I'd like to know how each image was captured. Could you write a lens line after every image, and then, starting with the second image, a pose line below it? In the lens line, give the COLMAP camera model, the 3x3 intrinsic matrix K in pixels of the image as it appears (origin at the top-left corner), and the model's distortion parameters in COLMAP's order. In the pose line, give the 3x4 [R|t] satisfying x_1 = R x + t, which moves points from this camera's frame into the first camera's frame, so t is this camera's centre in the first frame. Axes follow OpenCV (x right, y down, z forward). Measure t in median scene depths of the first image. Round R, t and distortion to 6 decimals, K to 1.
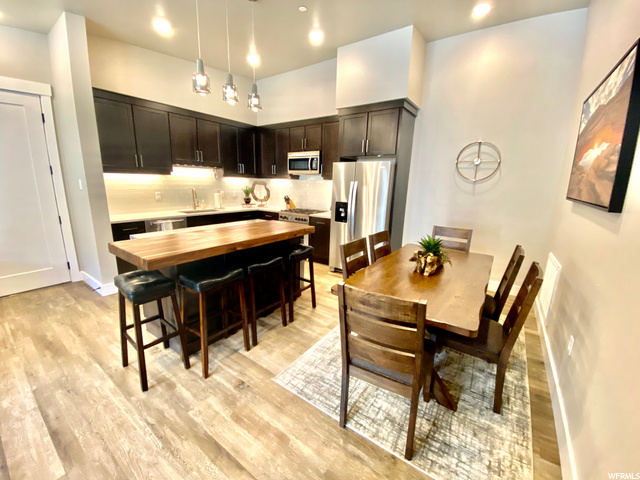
lens RADIAL K [[257.8, 0, 321.0], [0, 257.8, 239.6], [0, 0, 1]] dist [0.030528, -0.026076]
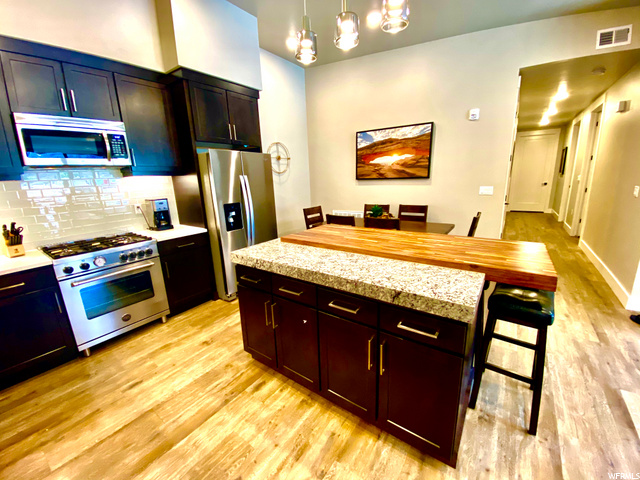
lens RADIAL K [[257.8, 0, 321.0], [0, 257.8, 239.6], [0, 0, 1]] dist [0.030528, -0.026076]
pose [[0.004054, -0.261608, 0.965166, -0.573640], [0.250082, 0.934770, 0.252319, -0.147249], [-0.968216, 0.240348, 0.069213, 0.612593]]
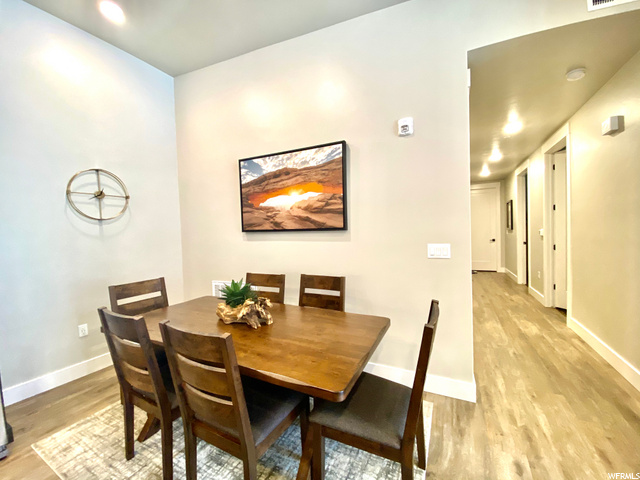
lens RADIAL K [[257.8, 0, 321.0], [0, 257.8, 239.6], [0, 0, 1]] dist [0.030528, -0.026076]
pose [[-0.149743, -0.052787, 0.987315, -0.183382], [0.237806, 0.967338, 0.087786, -0.068870], [-0.959701, 0.247934, -0.132299, 0.395508]]
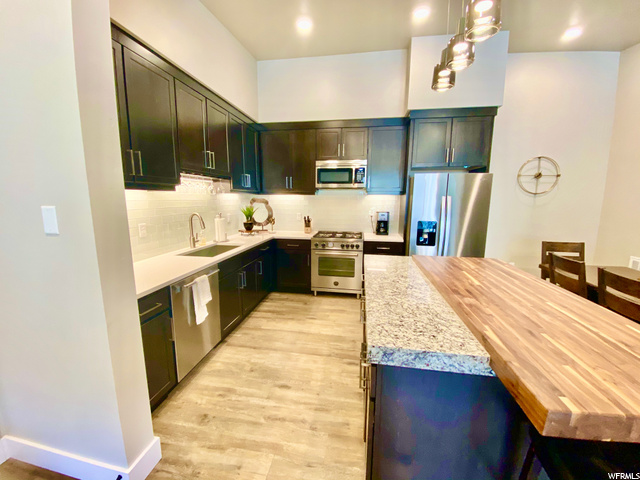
lens RADIAL K [[257.8, 0, 321.0], [0, 257.8, 239.6], [0, 0, 1]] dist [0.030528, -0.026076]
pose [[0.897618, -0.089205, 0.431653, -0.493010], [0.110977, 0.993497, -0.025461, -0.089074], [-0.426574, 0.070758, 0.901680, 0.345697]]
